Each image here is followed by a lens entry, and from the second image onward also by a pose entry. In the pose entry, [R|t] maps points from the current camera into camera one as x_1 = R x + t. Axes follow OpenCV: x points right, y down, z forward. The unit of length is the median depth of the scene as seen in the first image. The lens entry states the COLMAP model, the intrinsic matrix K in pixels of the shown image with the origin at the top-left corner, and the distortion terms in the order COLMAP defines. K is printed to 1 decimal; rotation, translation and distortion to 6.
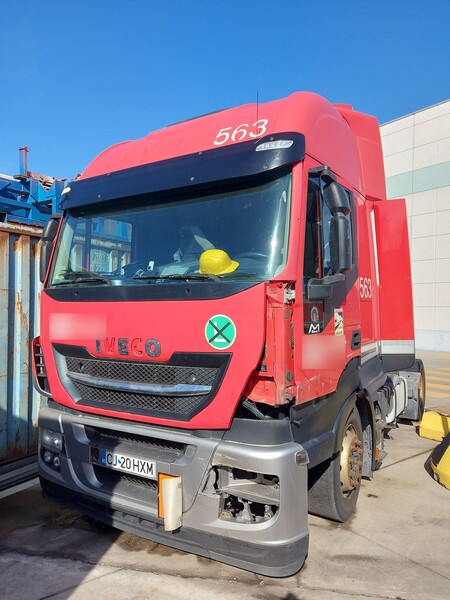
lens RADIAL K [[426.2, 0, 220.7], [0, 426.2, 297.3], [0, 0, 1]] dist [0.080628, -0.098033]
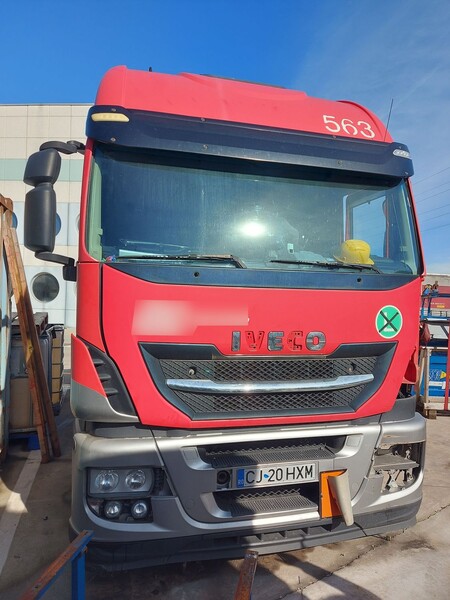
lens RADIAL K [[426.2, 0, 220.7], [0, 426.2, 297.3], [0, 0, 1]] dist [0.080628, -0.098033]
pose [[0.685876, 0.011420, 0.727629, -0.970503], [-0.044883, 0.998637, 0.026634, 0.010100], [-0.726333, -0.050926, 0.685454, 0.526776]]
